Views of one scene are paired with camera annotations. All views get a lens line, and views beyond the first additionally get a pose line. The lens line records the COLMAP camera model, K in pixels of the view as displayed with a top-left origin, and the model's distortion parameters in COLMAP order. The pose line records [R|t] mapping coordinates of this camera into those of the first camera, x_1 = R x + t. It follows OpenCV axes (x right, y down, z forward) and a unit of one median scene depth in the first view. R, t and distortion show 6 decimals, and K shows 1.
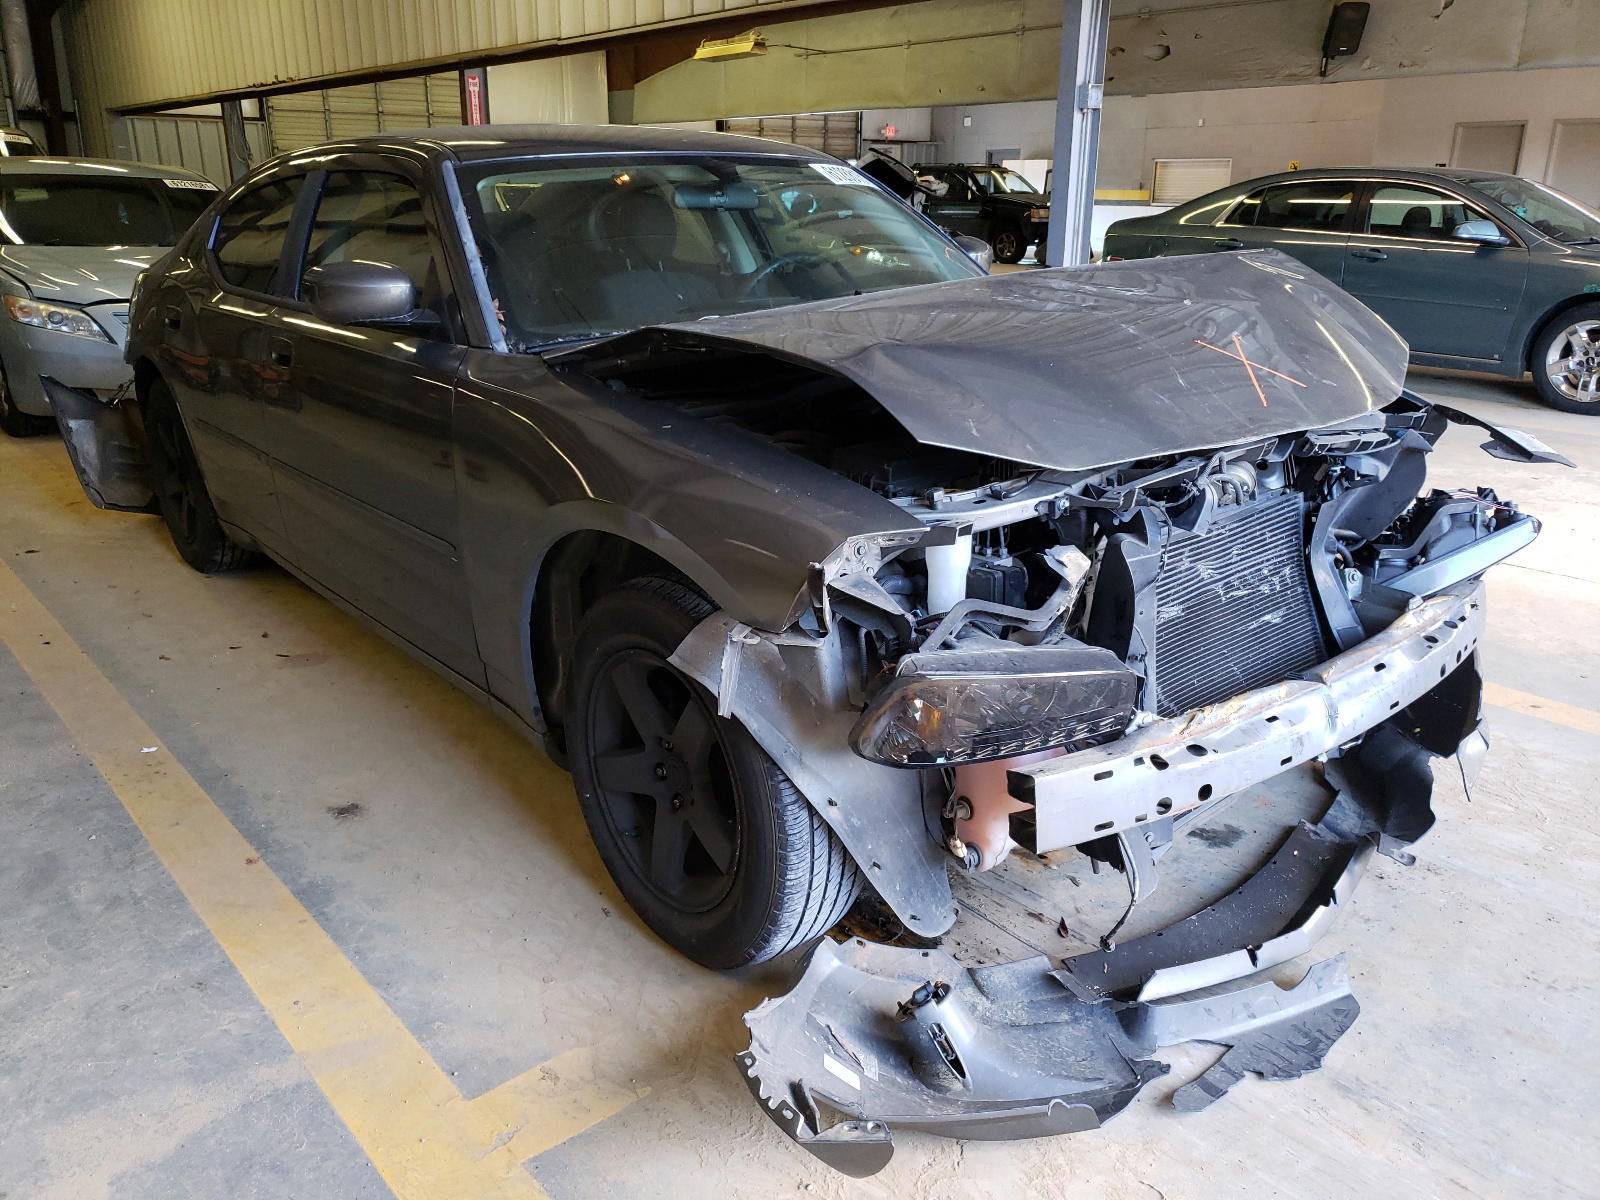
lens RADIAL K [[1250.2, 0, 799.7], [0, 1250.2, 599.2], [0, 0, 1]] dist [0.028103, -0.003530]
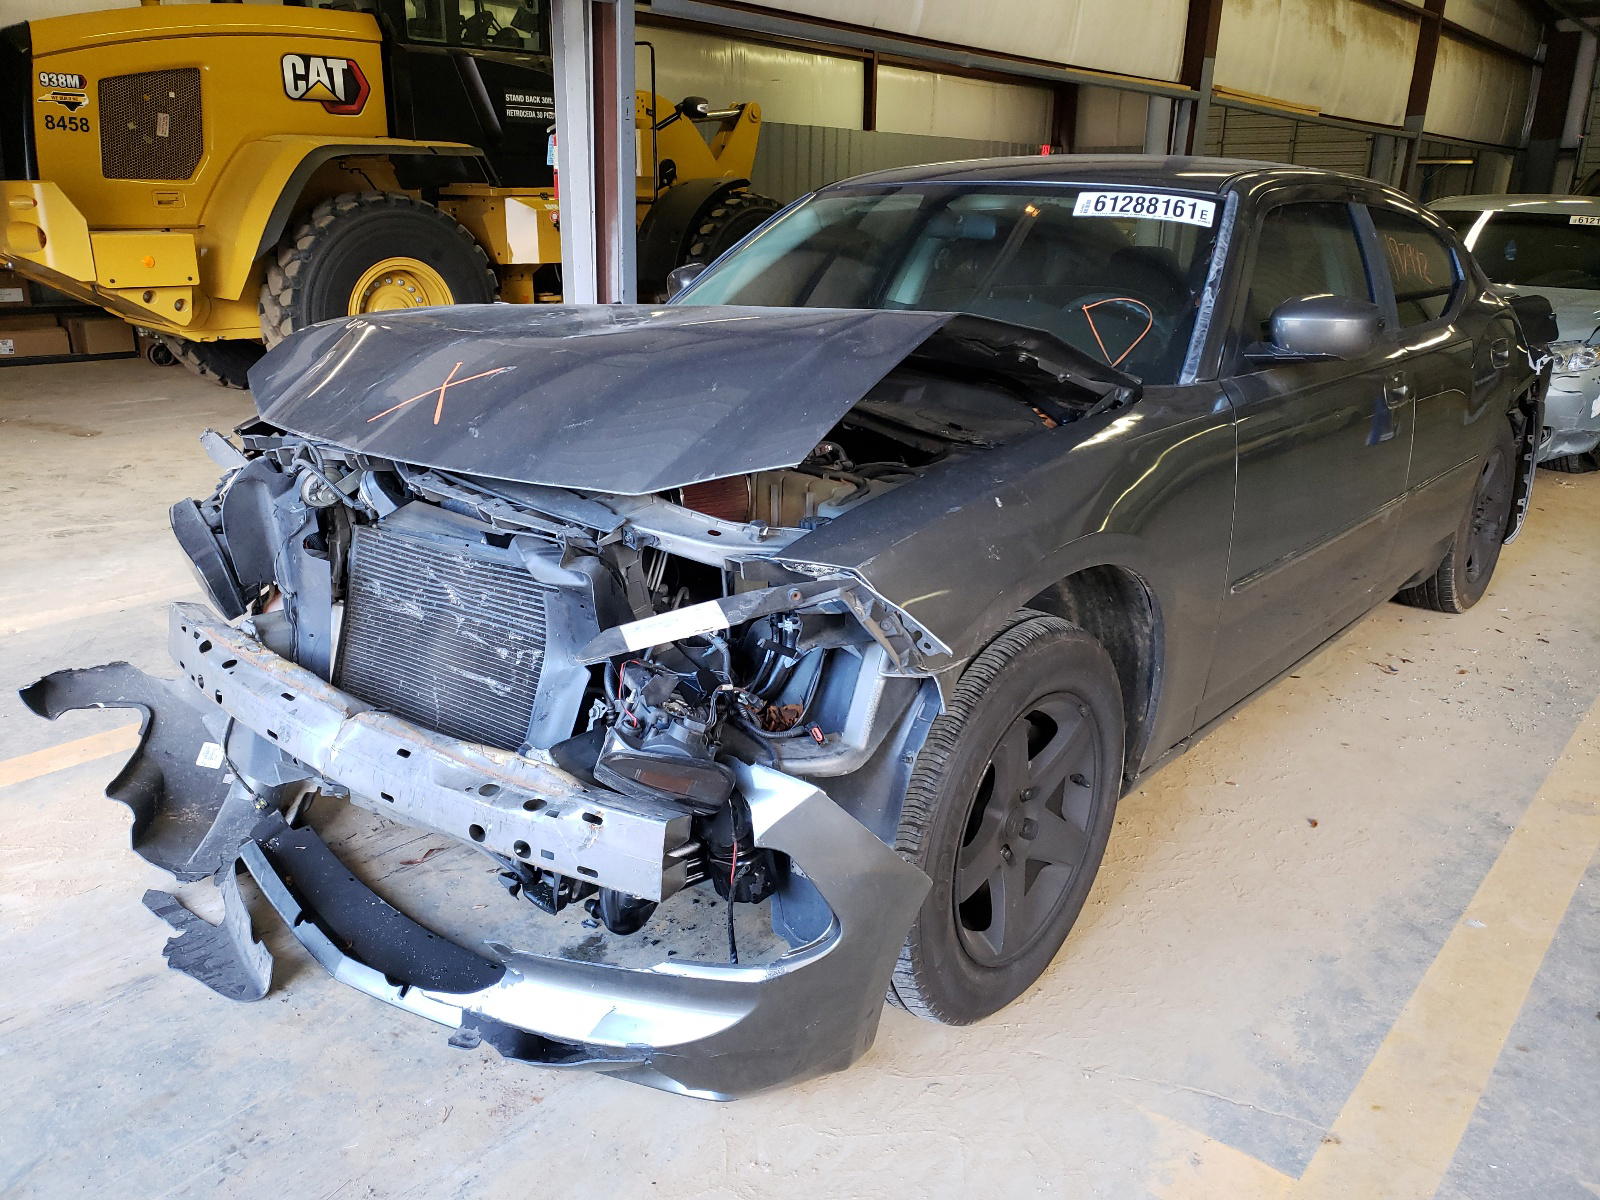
lens RADIAL K [[1250.2, 0, 800.0], [0, 1250.2, 590.7], [0, 0, 1]] dist [0.028103, -0.003530]
pose [[0.176206, 0.295418, -0.938978, 1.319248], [-0.329173, 0.916671, 0.226628, -0.344423], [0.927683, 0.269153, 0.258767, 1.014187]]
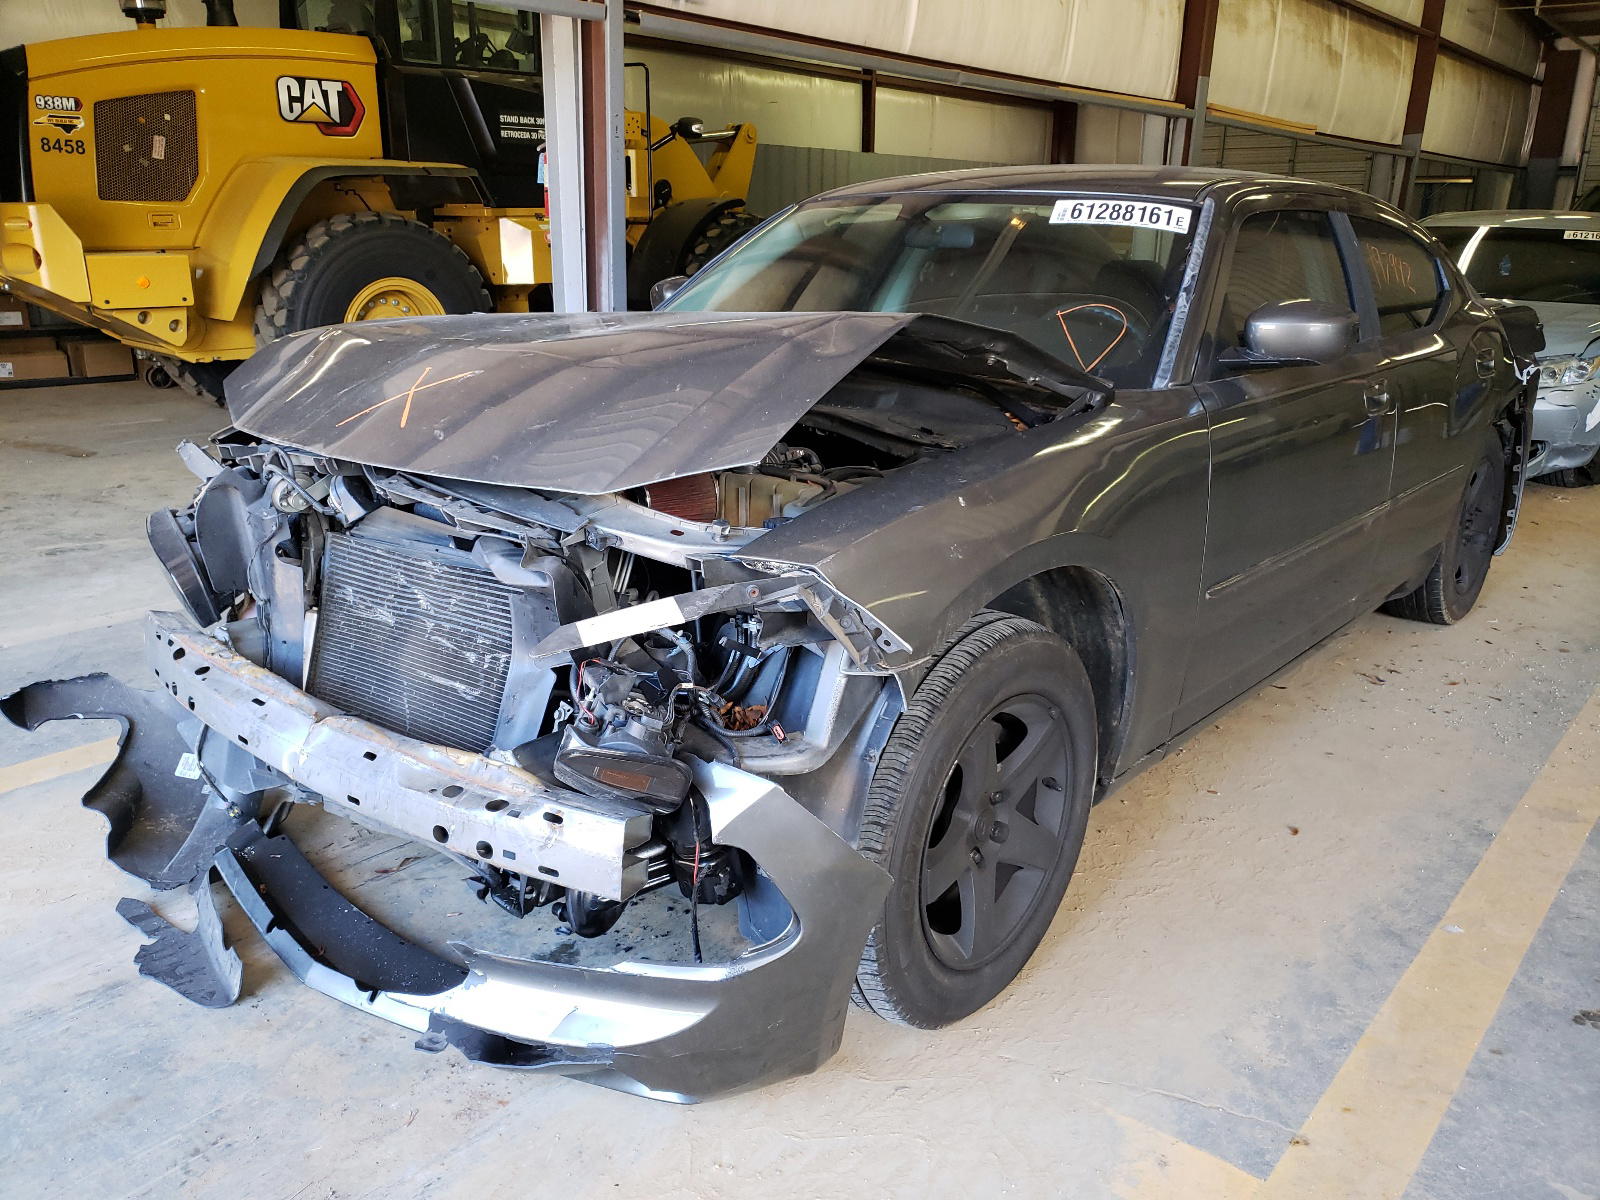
lens RADIAL K [[1250.2, 0, 796.1], [0, 1250.2, 604.5], [0, 0, 1]] dist [0.028103, -0.003530]
pose [[0.172217, 0.288109, -0.941984, 1.327197], [-0.324846, 0.919389, 0.221809, -0.338870], [0.929955, 0.267800, 0.251925, 1.042642]]
